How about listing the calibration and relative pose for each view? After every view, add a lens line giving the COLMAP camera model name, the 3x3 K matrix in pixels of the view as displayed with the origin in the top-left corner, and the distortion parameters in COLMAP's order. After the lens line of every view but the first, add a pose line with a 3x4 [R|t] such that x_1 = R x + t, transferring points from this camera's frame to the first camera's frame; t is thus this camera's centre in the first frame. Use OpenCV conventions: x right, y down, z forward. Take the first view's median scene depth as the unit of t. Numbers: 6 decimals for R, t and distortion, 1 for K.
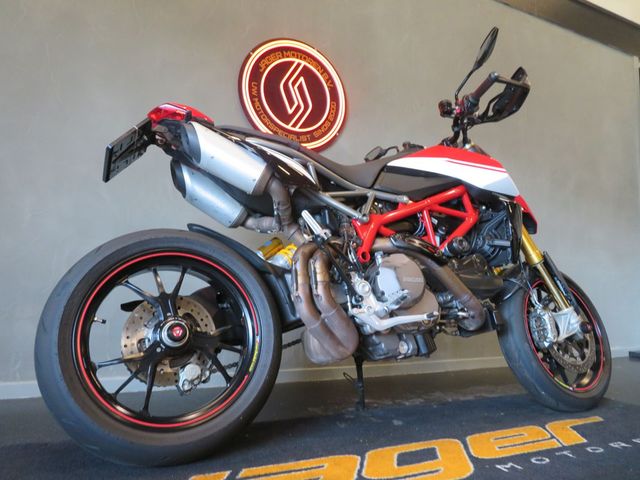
lens RADIAL K [[457.6, 0, 322.7], [0, 457.6, 238.8], [0, 0, 1]] dist [-0.012168, 0.010159]
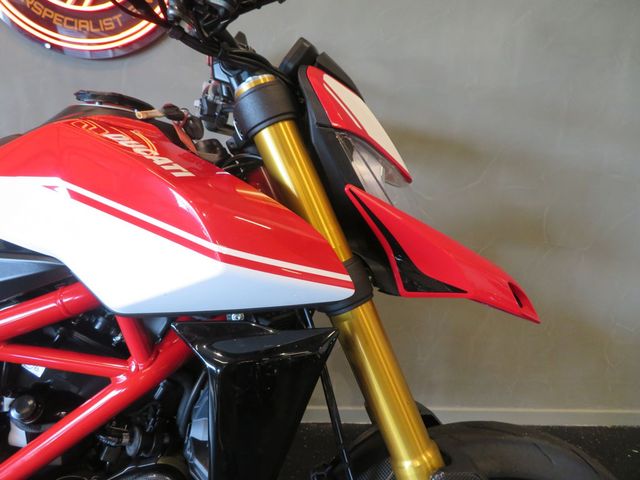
lens RADIAL K [[457.6, 0, 319.0], [0, 457.6, 236.5], [0, 0, 1]] dist [-0.012168, 0.010159]
pose [[0.903568, 0.128519, -0.408715, 0.596449], [0.032940, 0.930288, 0.365348, -0.262761], [0.427177, -0.343580, 0.836345, 0.883711]]
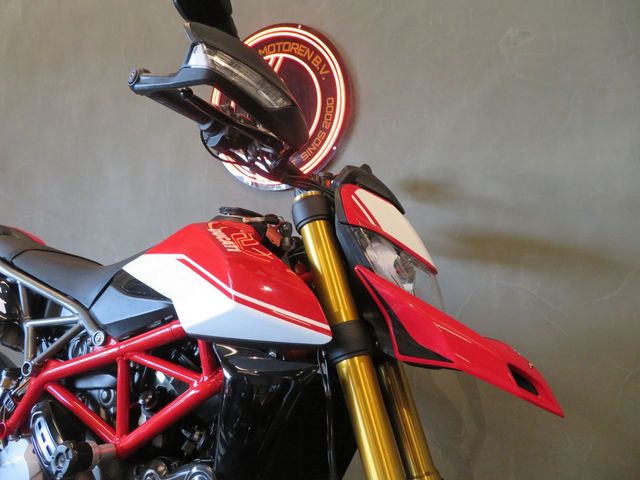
lens RADIAL K [[457.6, 0, 316.3], [0, 457.6, 237.0], [0, 0, 1]] dist [-0.012168, 0.010159]
pose [[0.590904, 0.008741, -0.806694, 0.826933], [0.087883, 0.993293, 0.075137, -0.236881], [0.801940, -0.115294, 0.586173, 0.897583]]
